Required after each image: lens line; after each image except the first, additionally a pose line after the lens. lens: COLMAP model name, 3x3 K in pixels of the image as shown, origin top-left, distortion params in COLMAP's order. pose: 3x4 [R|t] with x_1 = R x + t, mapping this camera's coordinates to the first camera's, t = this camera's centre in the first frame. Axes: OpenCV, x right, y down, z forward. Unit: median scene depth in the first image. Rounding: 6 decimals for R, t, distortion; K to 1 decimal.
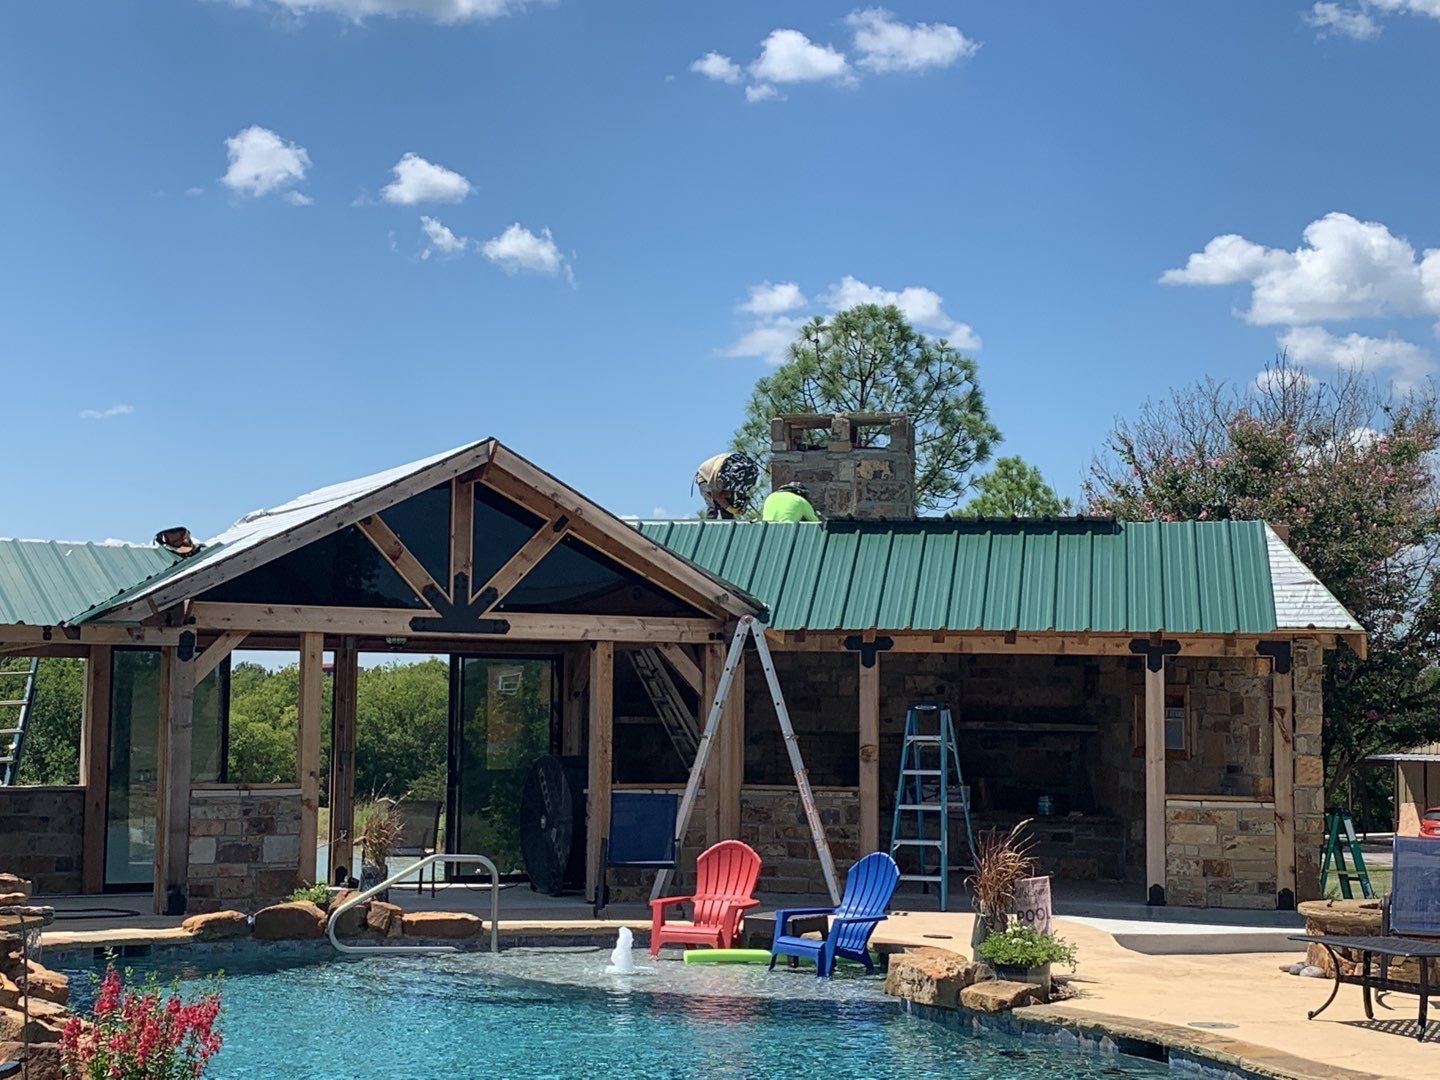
lens RADIAL K [[2403.8, 0, 698.4], [0, 2403.8, 534.6], [0, 0, 1]] dist [0.187250, -0.126818]
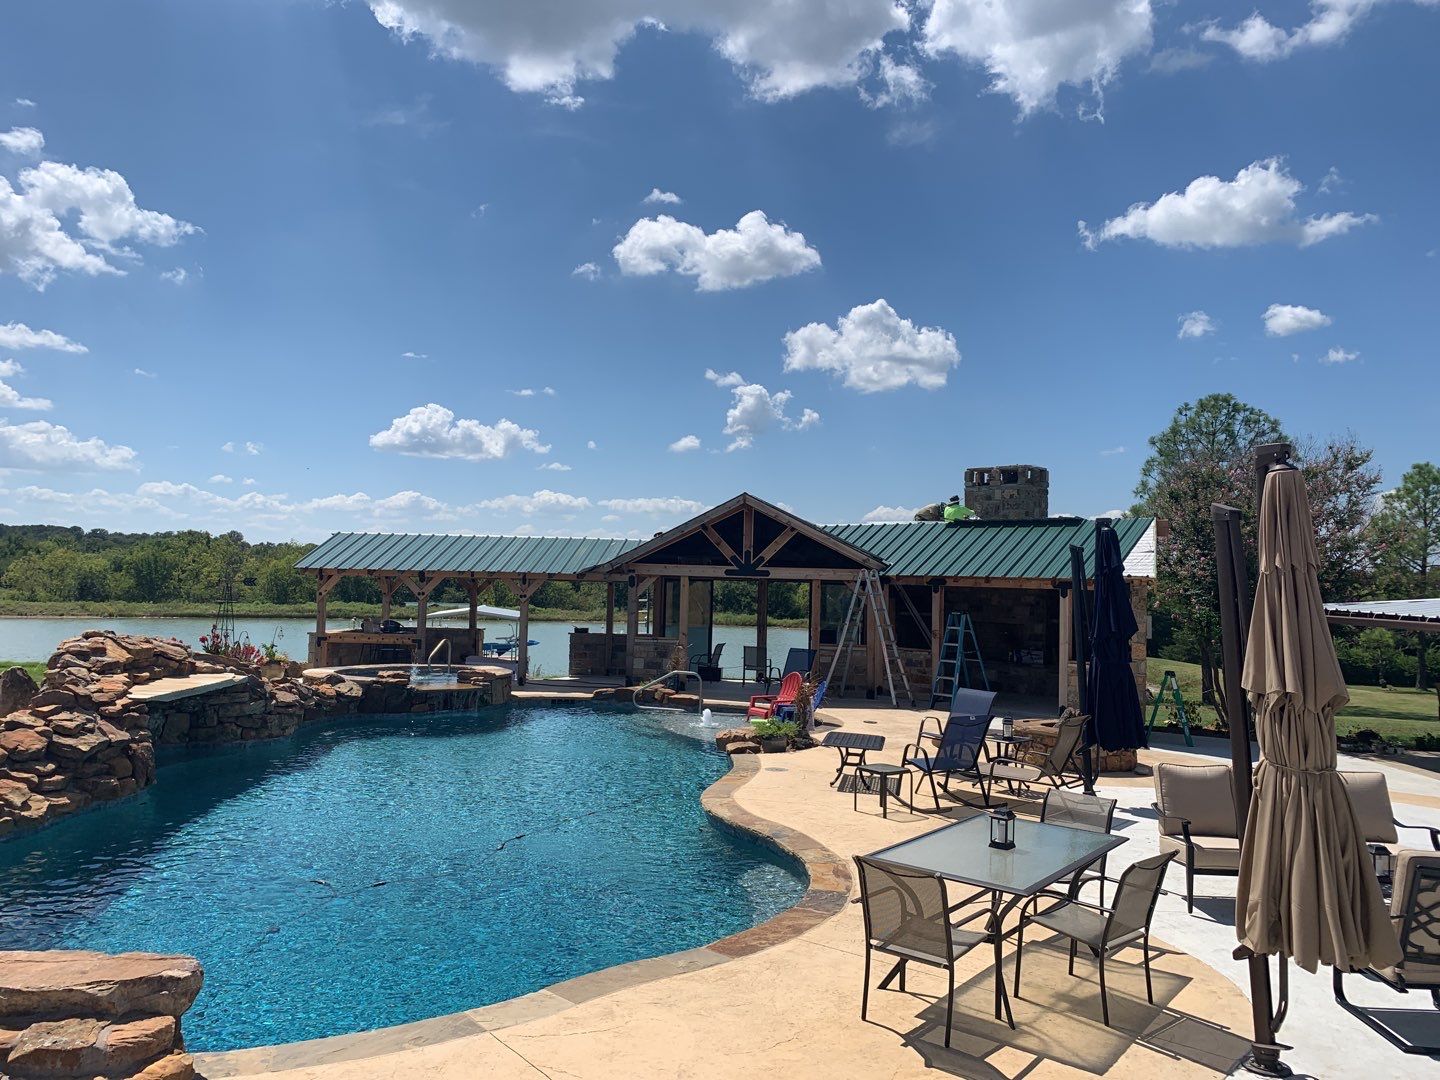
lens RADIAL K [[1100.6, 0, 706.0], [0, 1100.6, 515.7], [0, 0, 1]] dist [0.109067, -0.193501]
pose [[0.833780, -0.024376, -0.551558, 0.450474], [0.026717, 0.999636, -0.003792, -0.014413], [0.551450, -0.011574, 0.834128, 0.089978]]
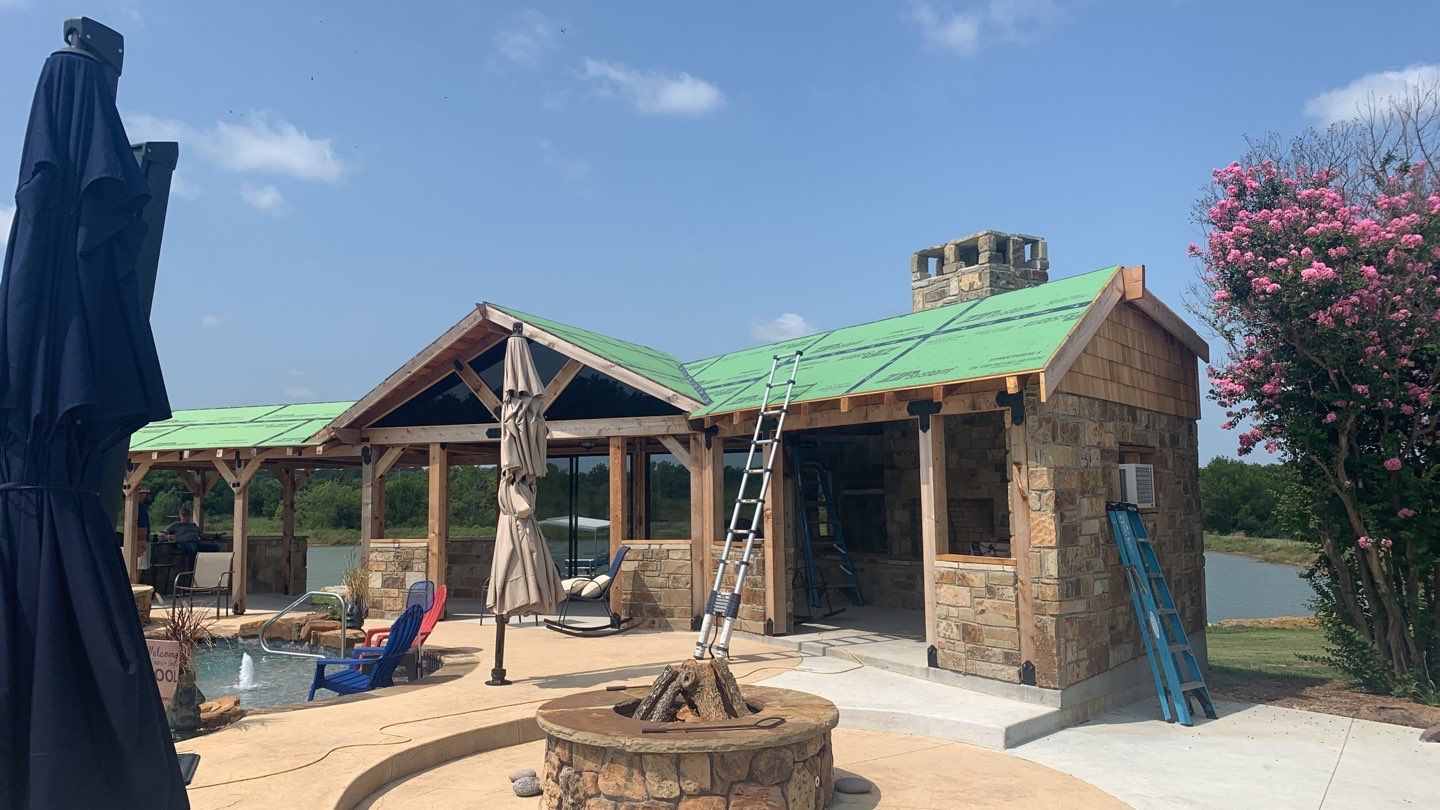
lens RADIAL K [[1095.9, 0, 711.1], [0, 1095.9, 384.2], [0, 0, 1]] dist [0.066401, -0.092116]
pose [[0.657306, -0.098351, -0.747179, 0.478210], [0.076362, 0.995037, -0.063799, 0.059697], [0.749745, -0.015121, 0.661554, 0.637415]]
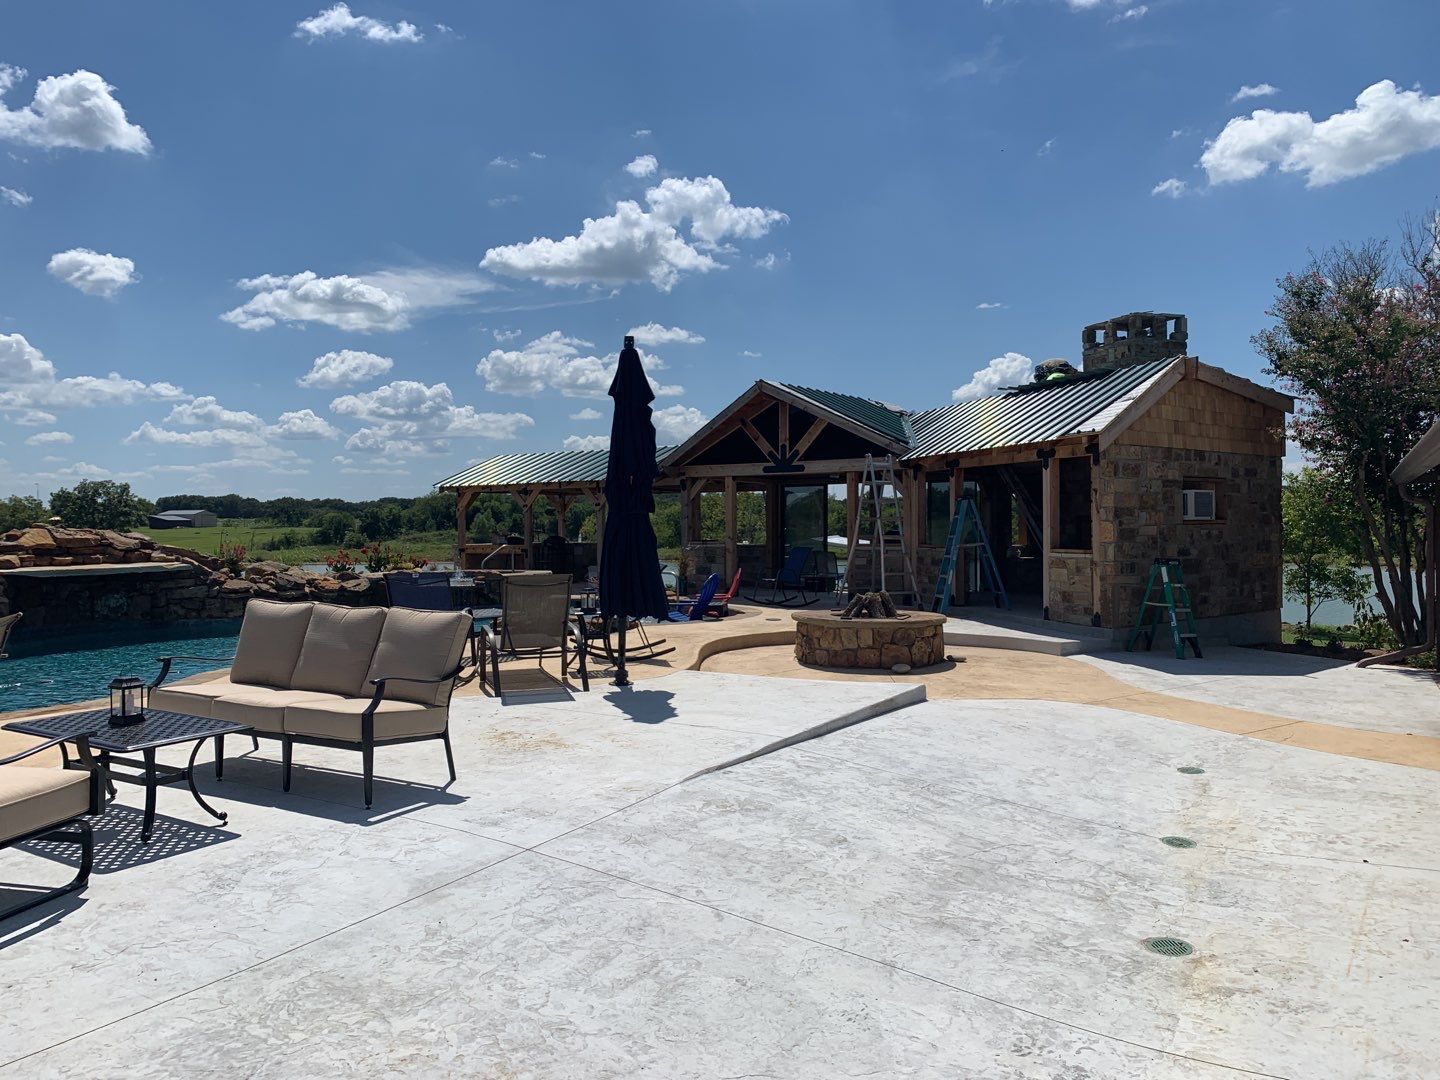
lens RADIAL K [[1087.0, 0, 720.0], [0, 1087.0, 540.0], [0, 0, 1]] dist [0.099136, -0.139224]
pose [[0.460535, -0.003556, -0.887634, 0.717687], [0.077059, 0.996377, 0.035990, 0.060661], [0.884290, -0.084975, 0.459141, 0.498556]]
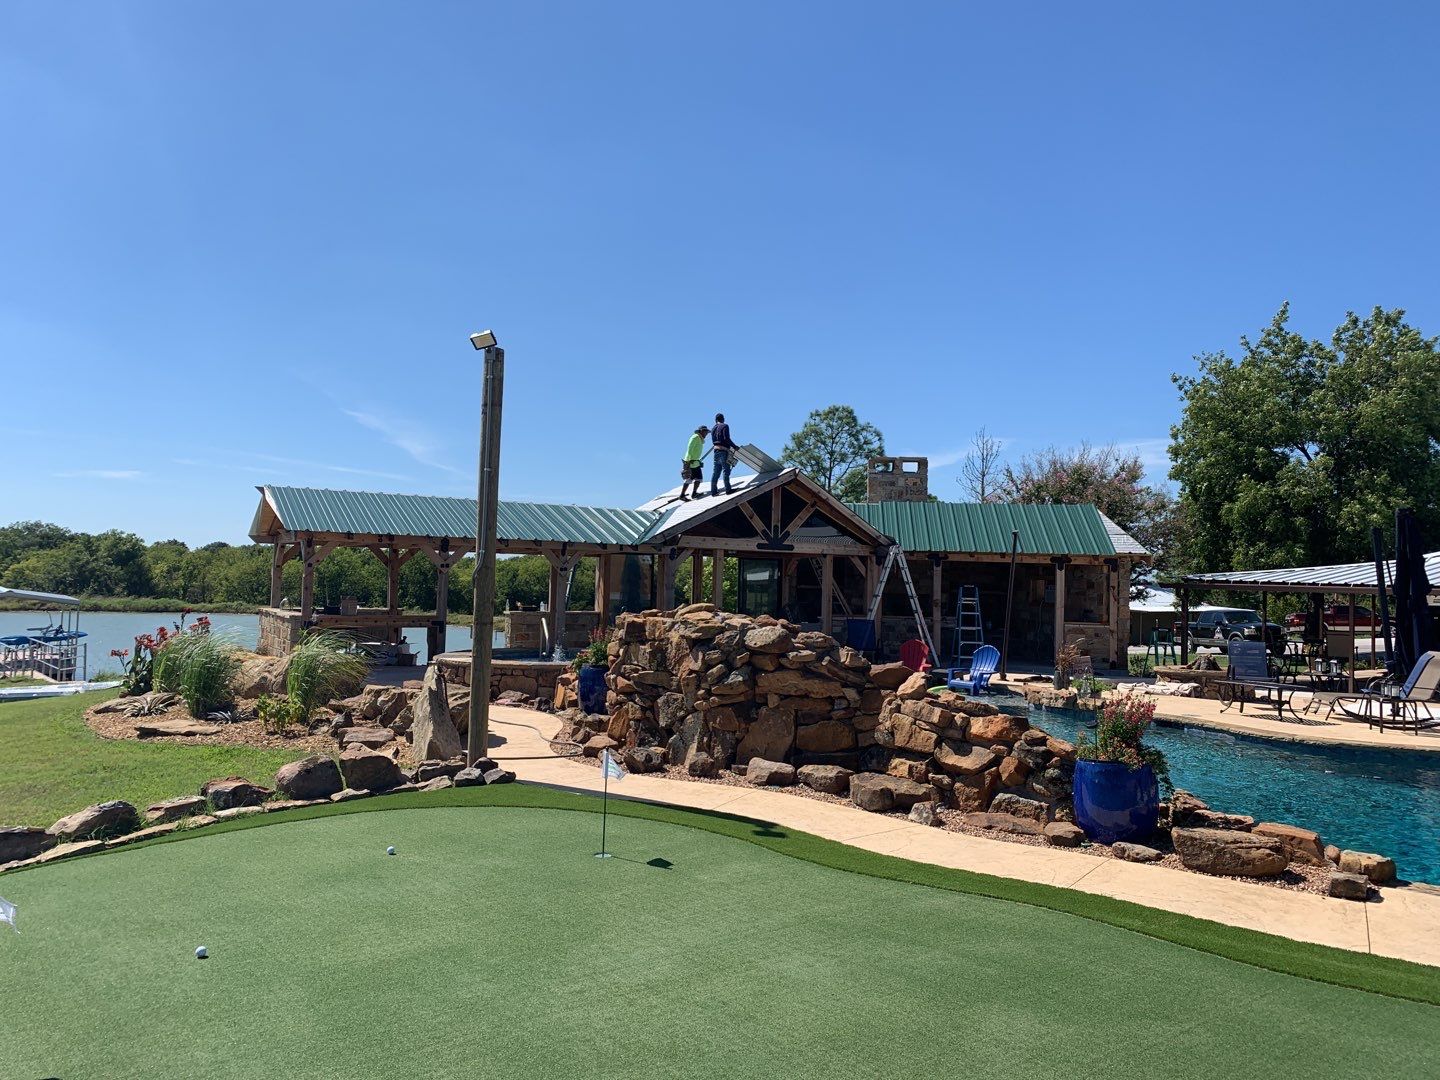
lens RADIAL K [[1087.0, 0, 720.0], [0, 1087.0, 540.0], [0, 0, 1]] dist [0.099136, -0.139224]
pose [[0.997648, 0.016034, 0.066649, -0.221368], [-0.018515, 0.999152, 0.036772, -0.007112], [-0.066003, -0.037919, 0.997099, -0.056027]]
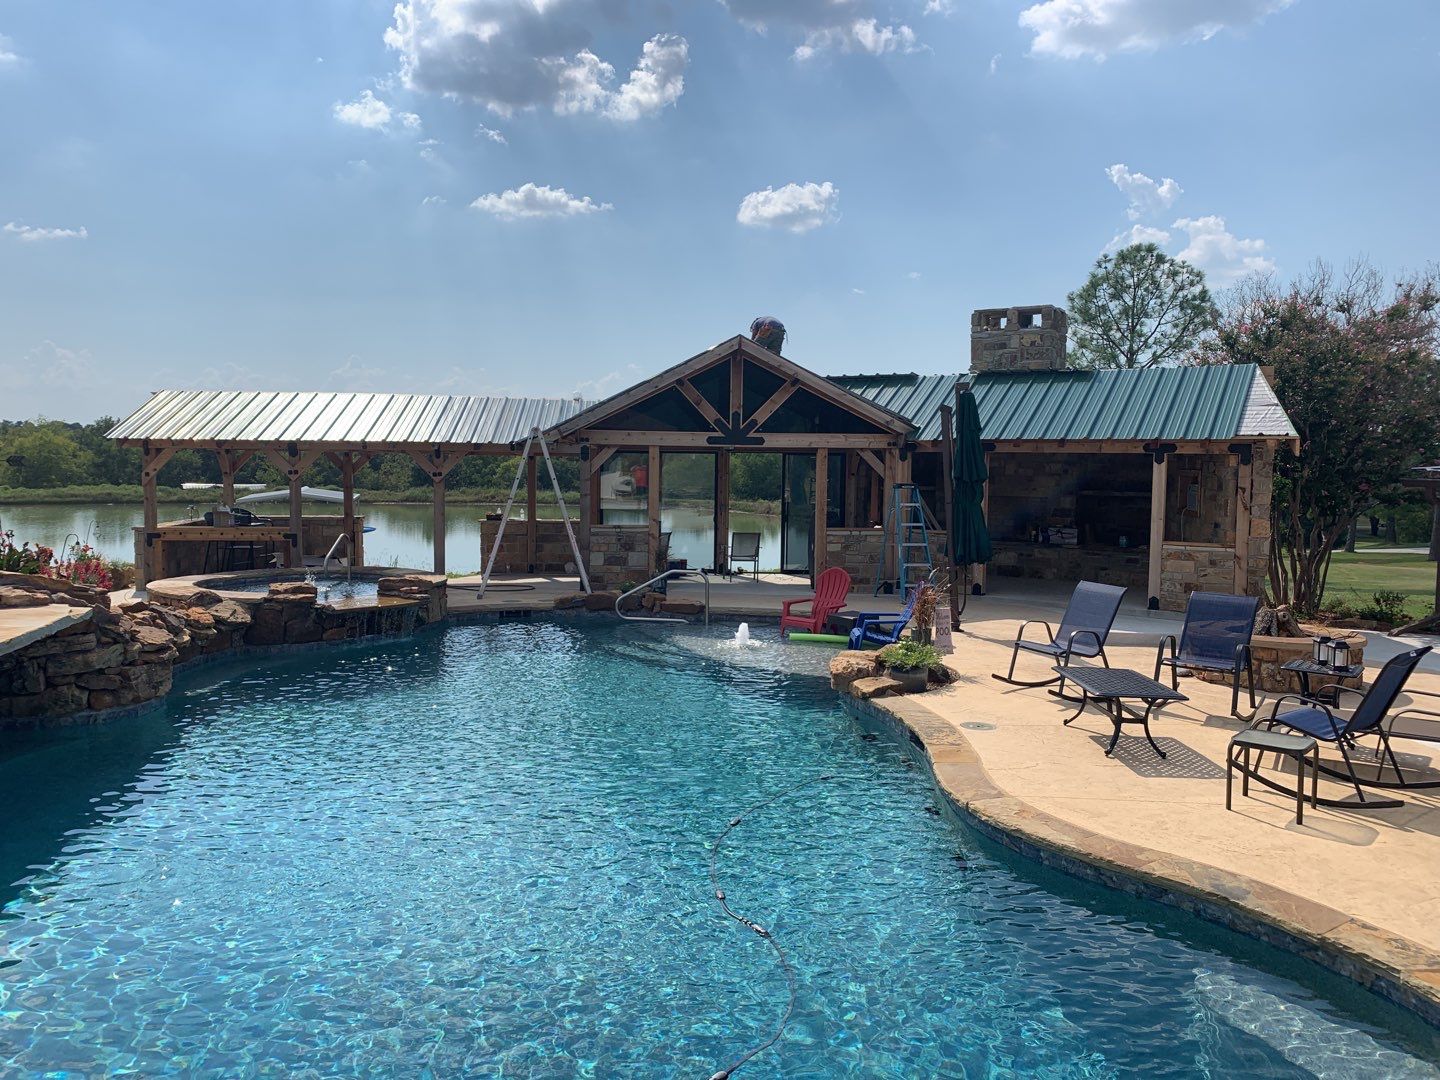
lens RADIAL K [[1096.2, 0, 695.9], [0, 1096.2, 537.0], [0, 0, 1]] dist [0.079299, -0.106500]
pose [[0.918803, 0.024964, -0.393925, 0.199021], [0.029984, 0.990700, 0.132717, -0.000910], [0.393575, -0.133752, 0.909510, 0.222630]]
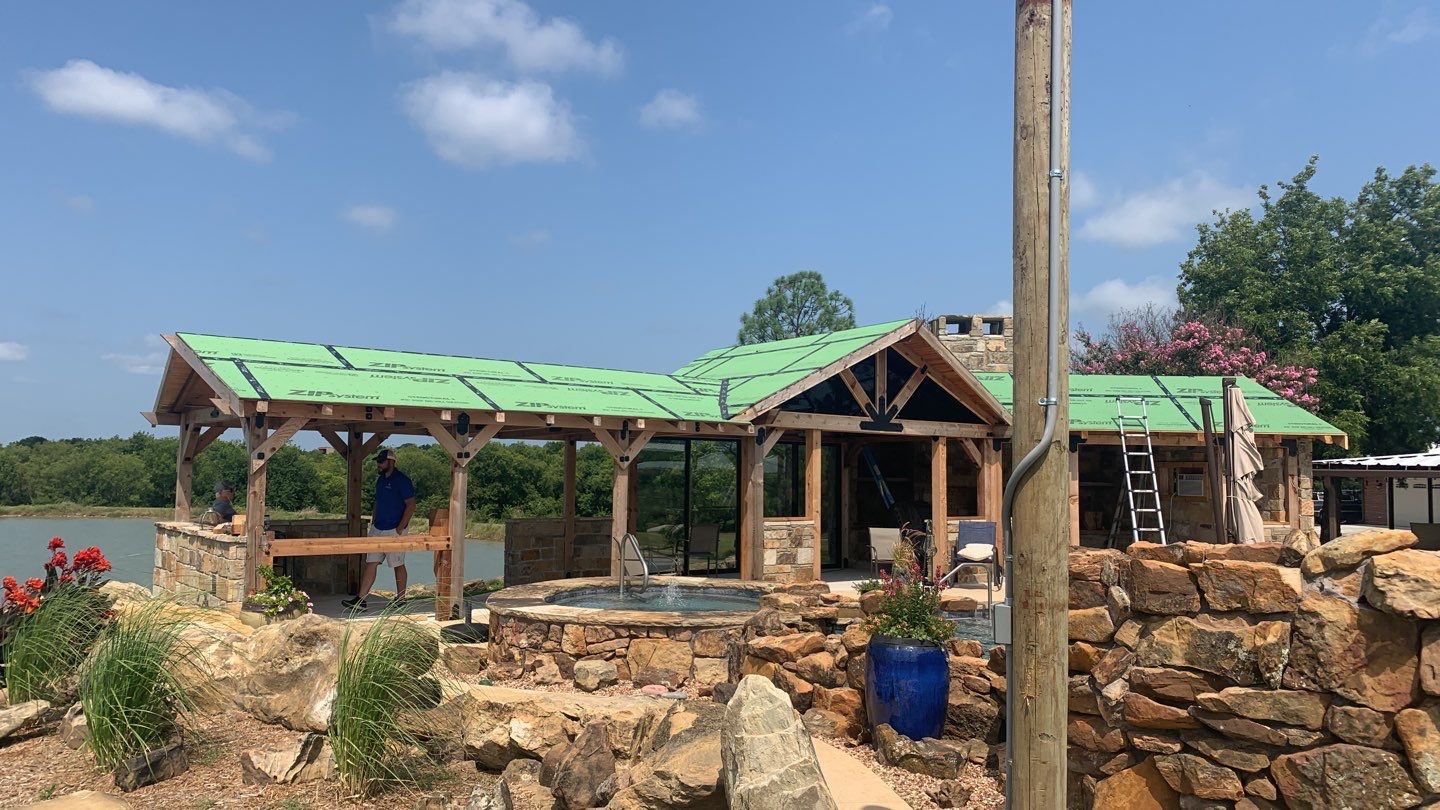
lens RADIAL K [[1095.9, 0, 711.1], [0, 1095.9, 384.2], [0, 0, 1]] dist [0.066401, -0.092116]
pose [[0.982049, 0.017139, 0.187846, -0.365446], [-0.016139, 0.999846, -0.006851, 0.014476], [-0.187934, 0.003697, 0.982175, 0.240161]]
